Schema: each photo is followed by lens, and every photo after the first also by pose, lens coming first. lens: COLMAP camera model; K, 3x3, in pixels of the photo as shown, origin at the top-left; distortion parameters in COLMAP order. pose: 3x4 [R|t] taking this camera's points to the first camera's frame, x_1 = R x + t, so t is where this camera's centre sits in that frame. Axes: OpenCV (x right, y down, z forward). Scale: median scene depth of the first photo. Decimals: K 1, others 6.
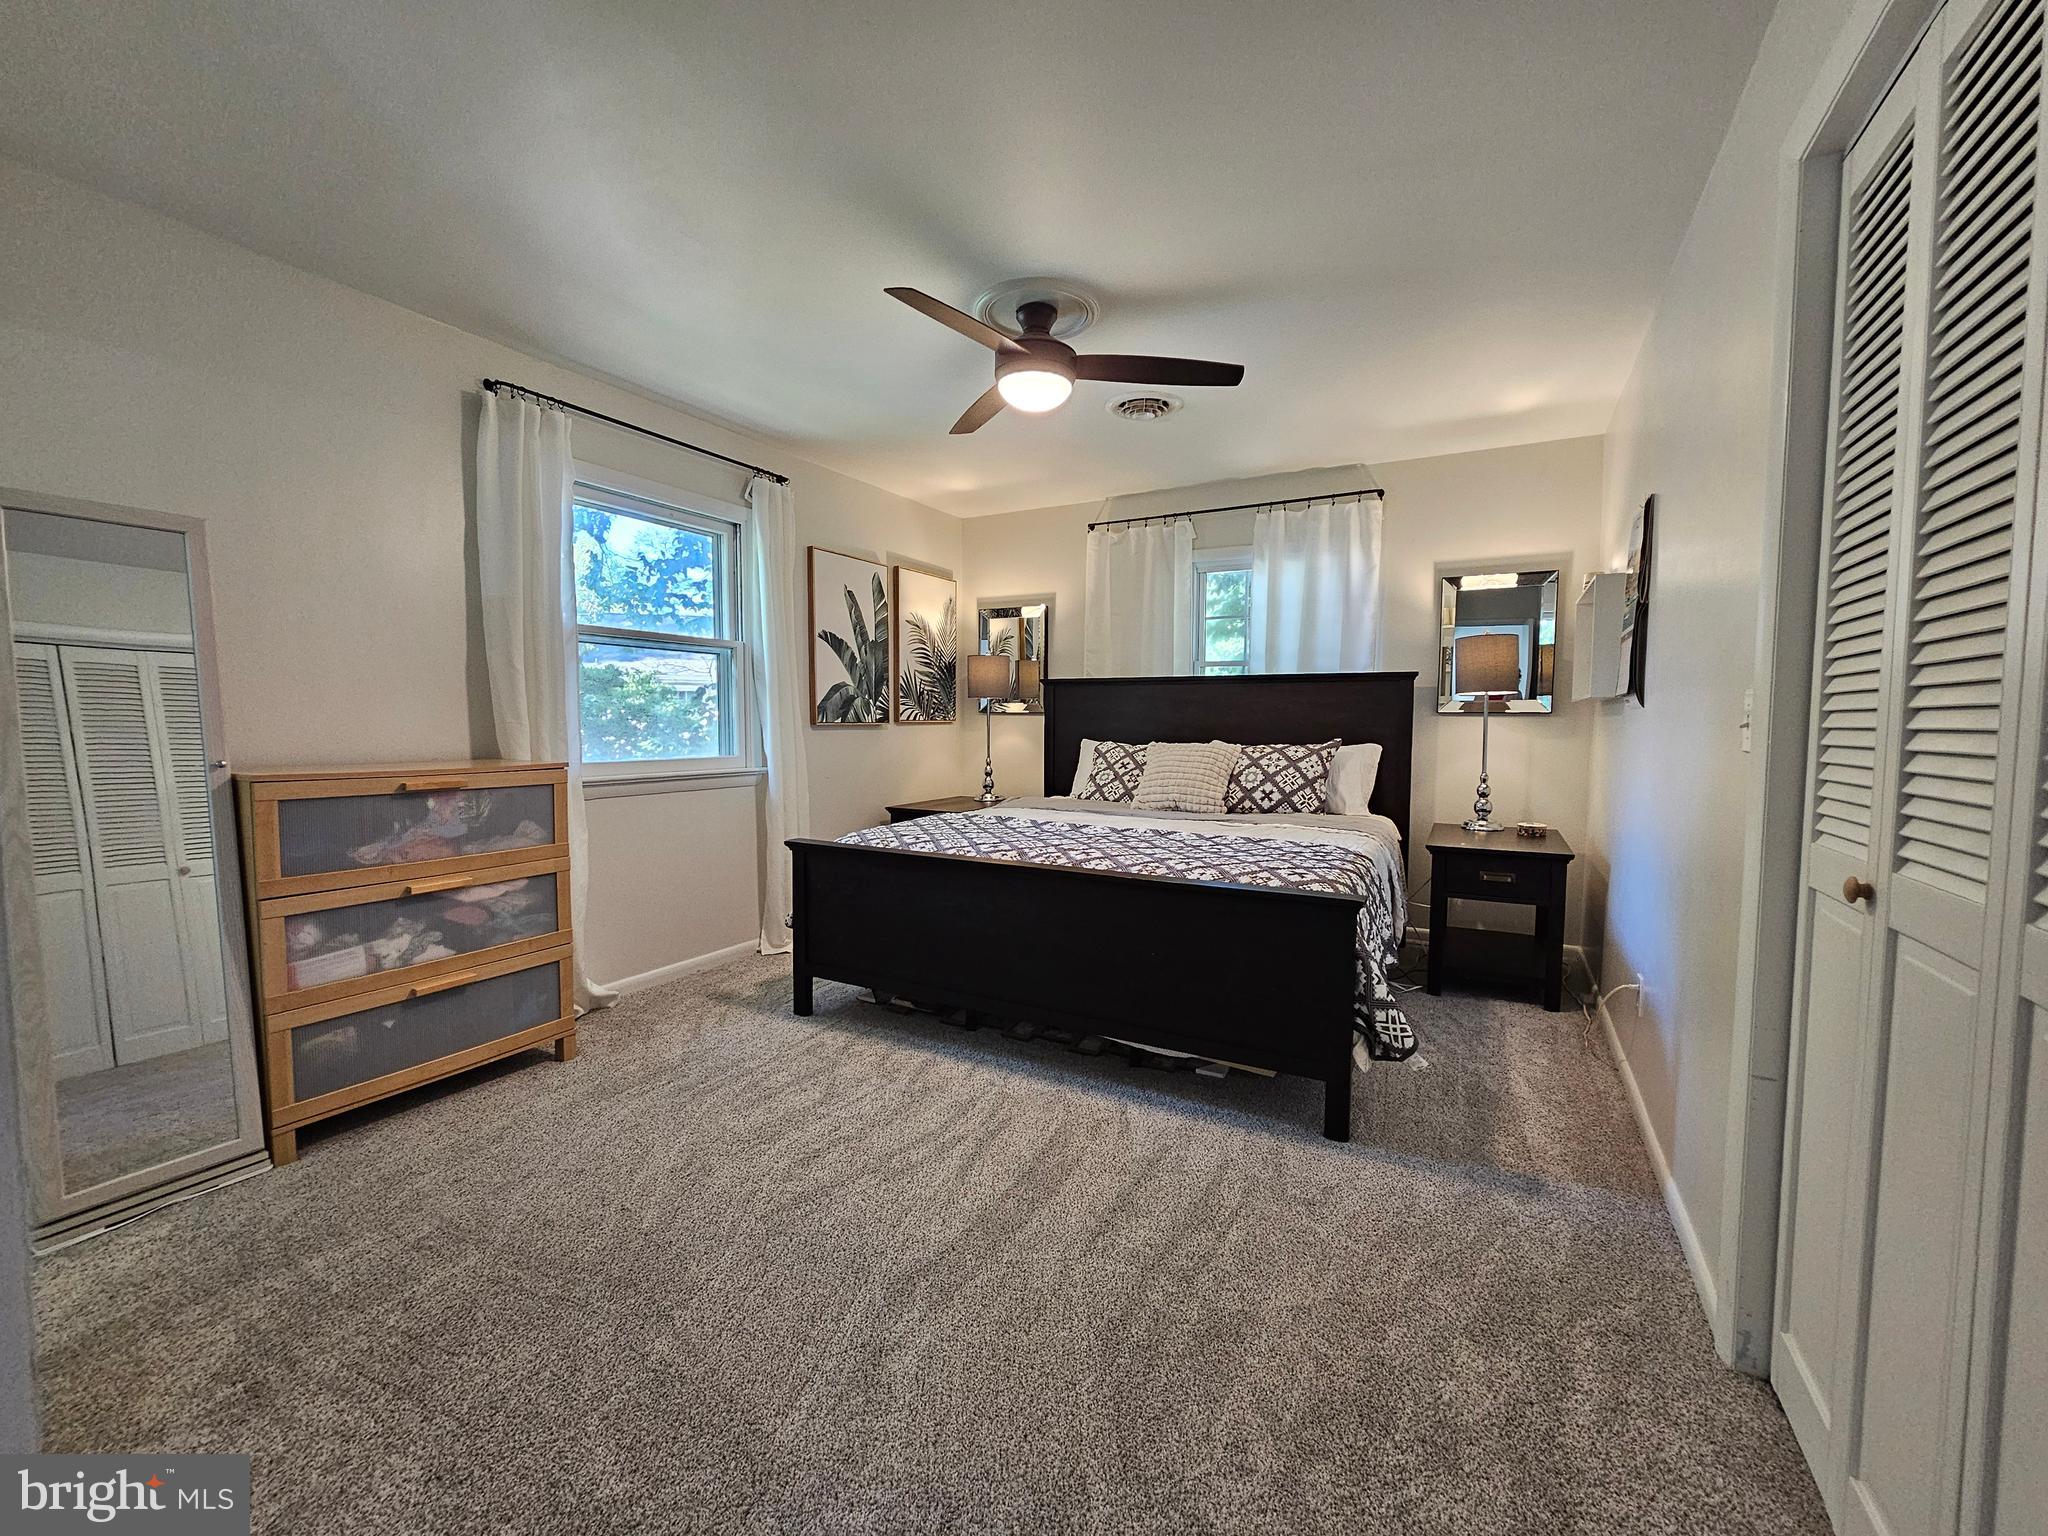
lens RADIAL K [[838.8, 0, 1028.8], [0, 838.8, 775.9], [0, 0, 1]] dist [0.000149, -0.000469]
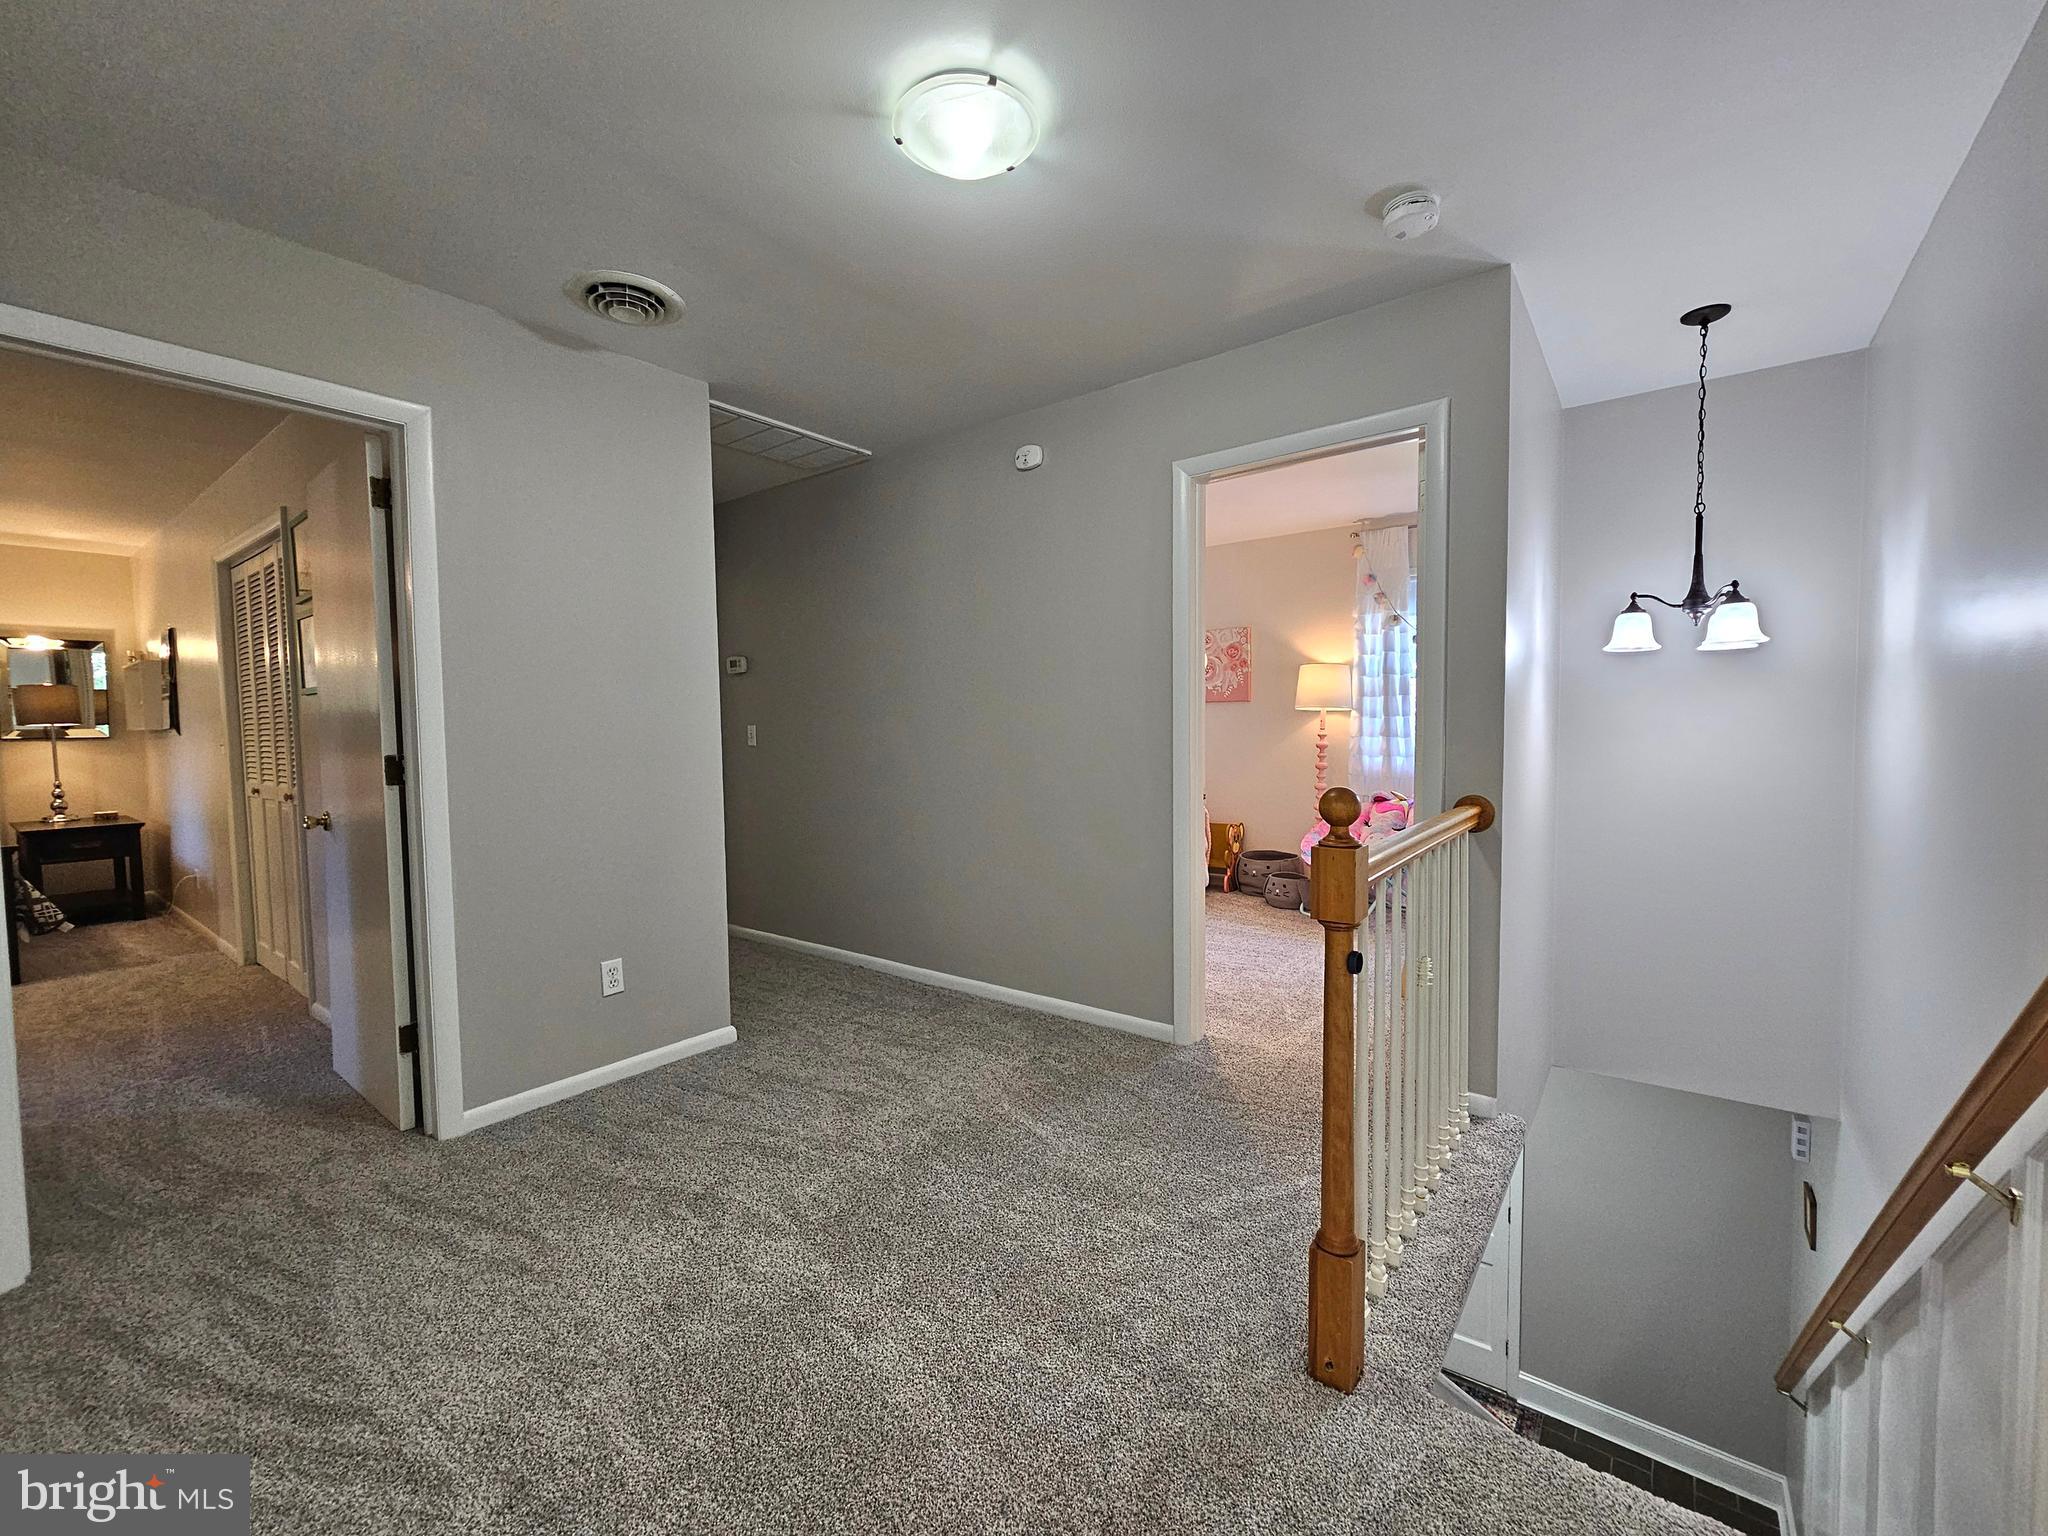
lens RADIAL K [[838.8, 0, 1041.3], [0, 838.8, 763.5], [0, 0, 1]] dist [0.000149, -0.000469]
pose [[0.140815, -0.052501, 0.988643, -0.590255], [0.080057, 0.995927, 0.041485, 0.038609], [-0.986794, 0.073306, 0.144444, -0.806263]]
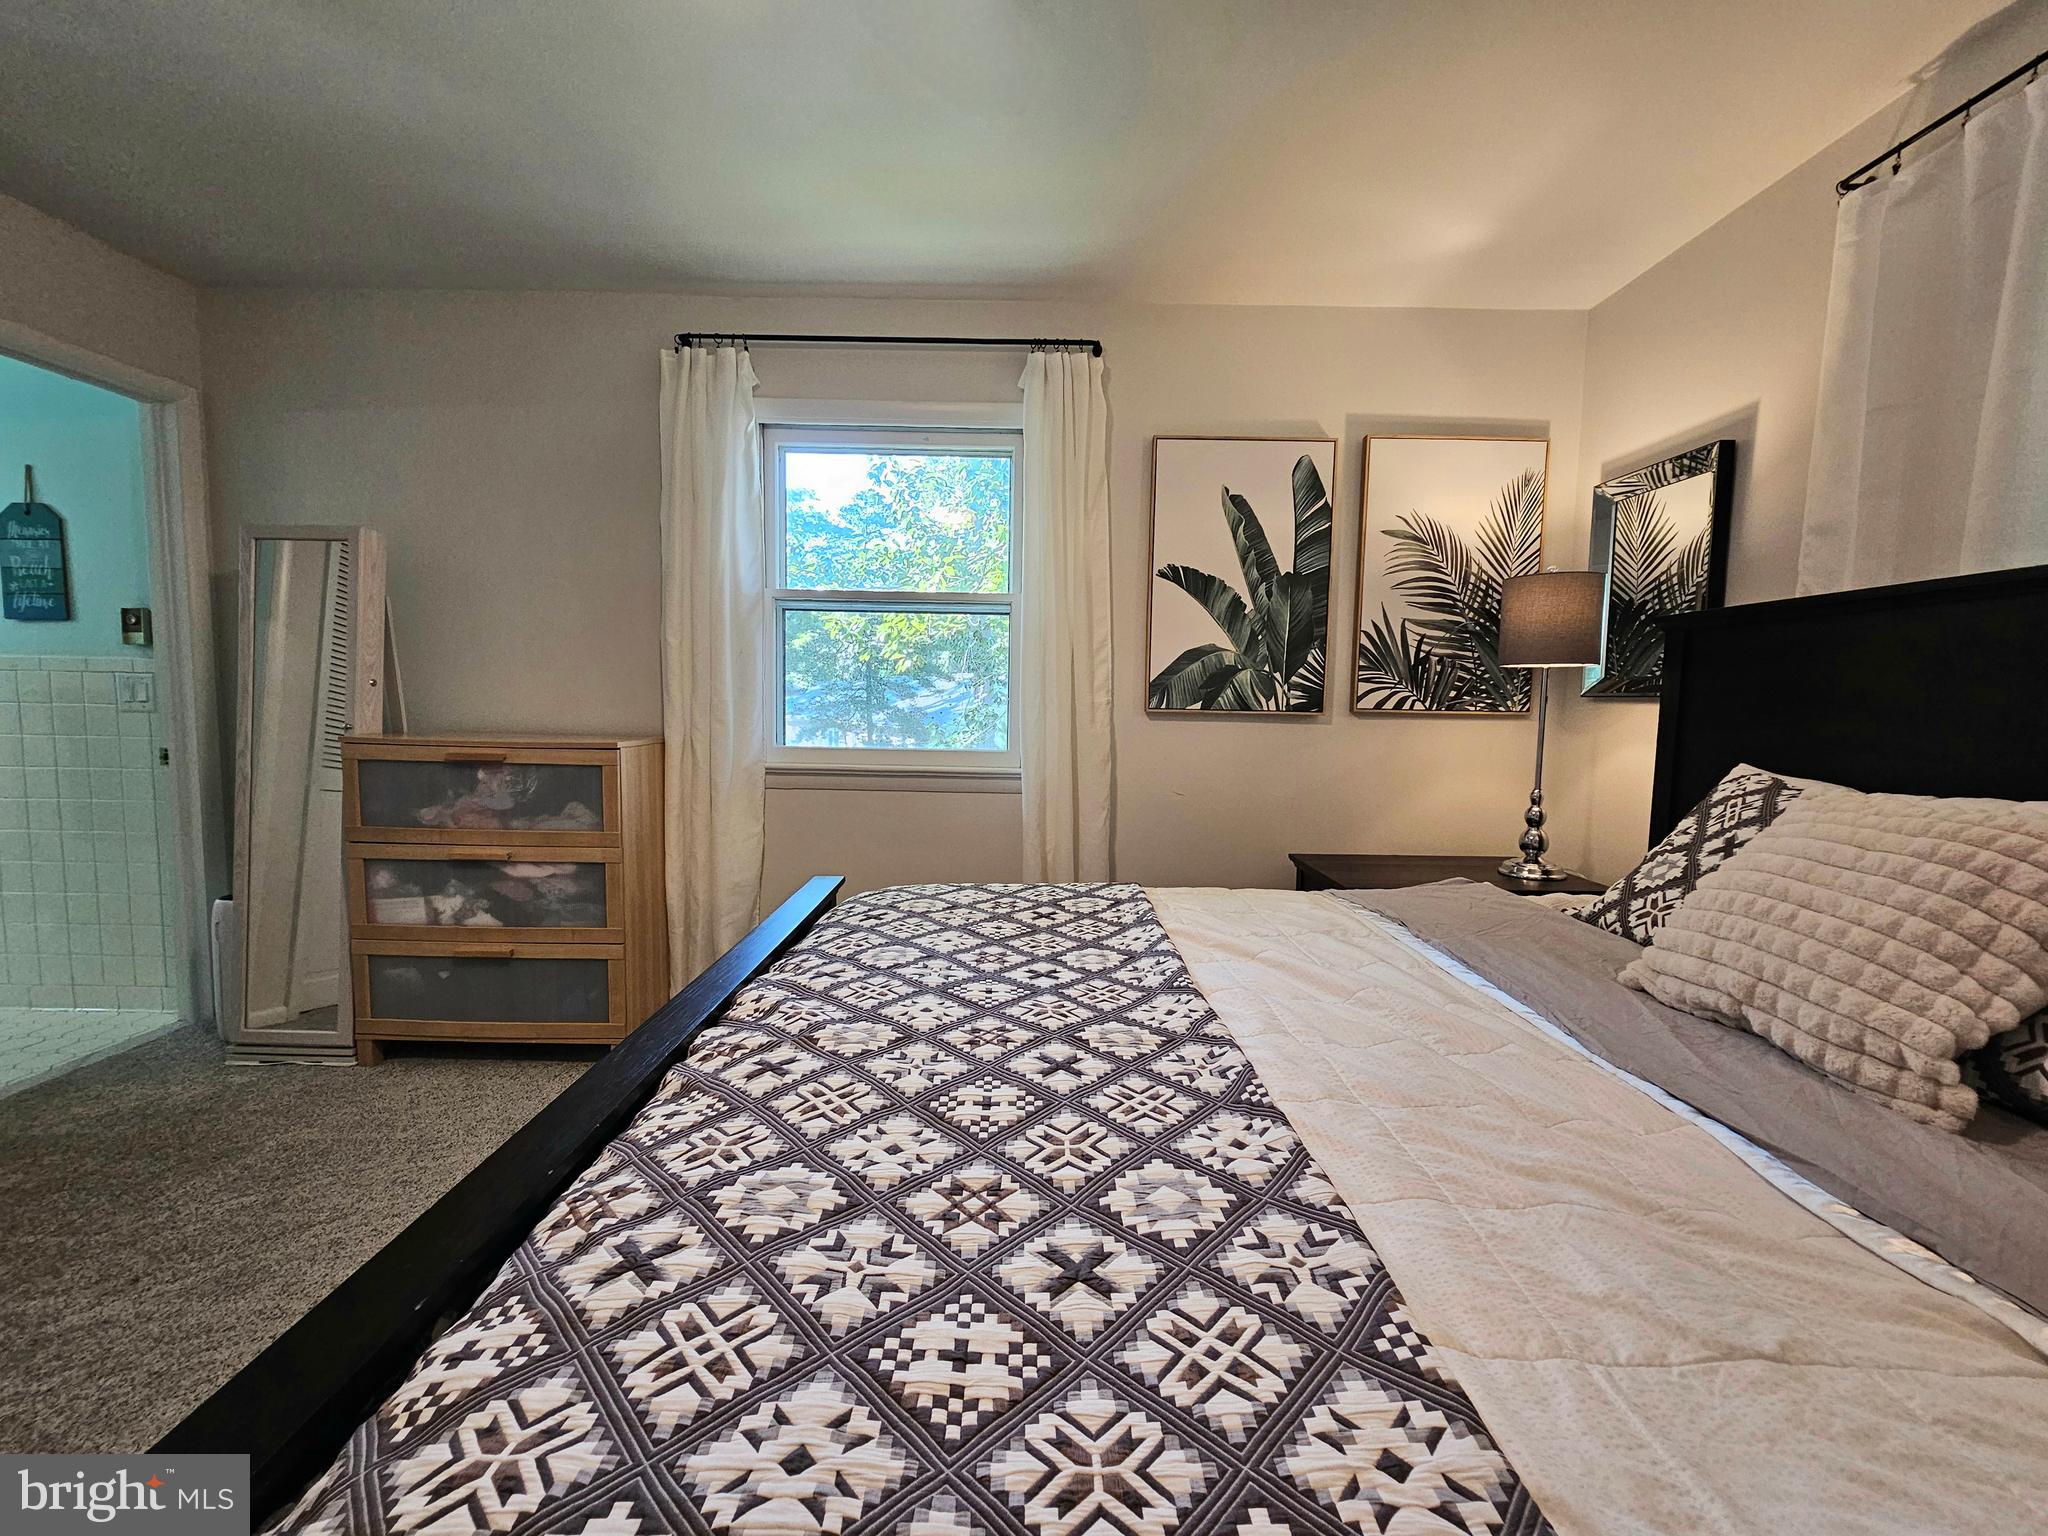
lens RADIAL K [[838.8, 0, 1026.1], [0, 838.8, 777.8], [0, 0, 1]] dist [0.000149, -0.000469]
pose [[0.484092, 0.085605, -0.870819, 0.299336], [-0.075616, 0.995573, 0.055833, -0.042160], [0.871744, 0.038820, 0.488422, 0.648355]]
